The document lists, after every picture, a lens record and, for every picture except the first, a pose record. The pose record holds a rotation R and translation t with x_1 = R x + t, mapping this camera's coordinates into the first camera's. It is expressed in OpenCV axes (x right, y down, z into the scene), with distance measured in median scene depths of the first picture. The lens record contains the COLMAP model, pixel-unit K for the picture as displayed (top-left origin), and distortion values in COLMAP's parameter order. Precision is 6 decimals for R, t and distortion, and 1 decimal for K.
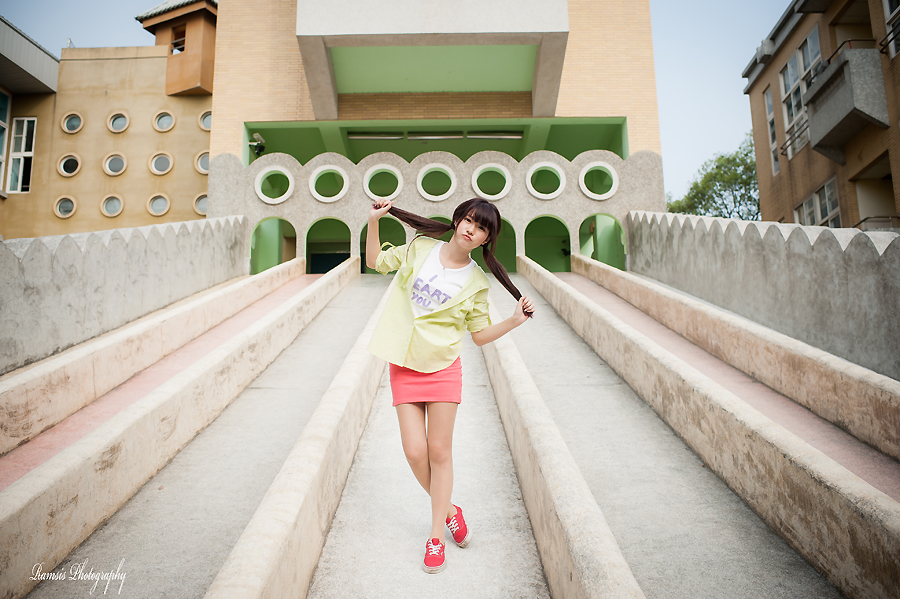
lens RADIAL K [[905.9, 0, 450.0], [0, 905.9, 299.5], [0, 0, 1]] dist [-0.082920, 0.006061]
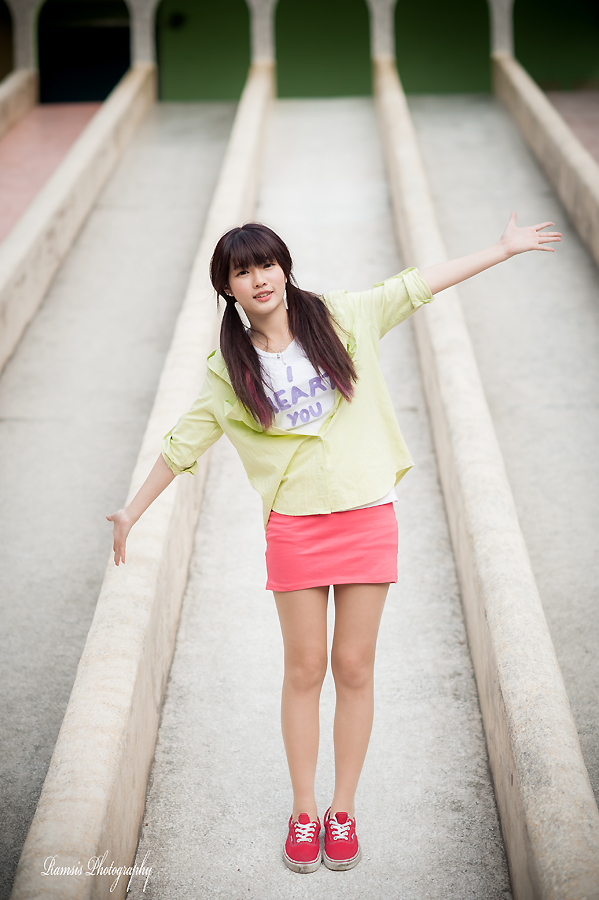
lens RADIAL K [[2227.4, 0, 299.5], [0, 2227.4, 450.0], [0, 0, 1]] dist [-0.116540, -0.712697]
pose [[0.999553, -0.013900, -0.026487, 0.006436], [0.018439, 0.983554, 0.179671, -0.165806], [0.023554, -0.180079, 0.983370, -0.431349]]
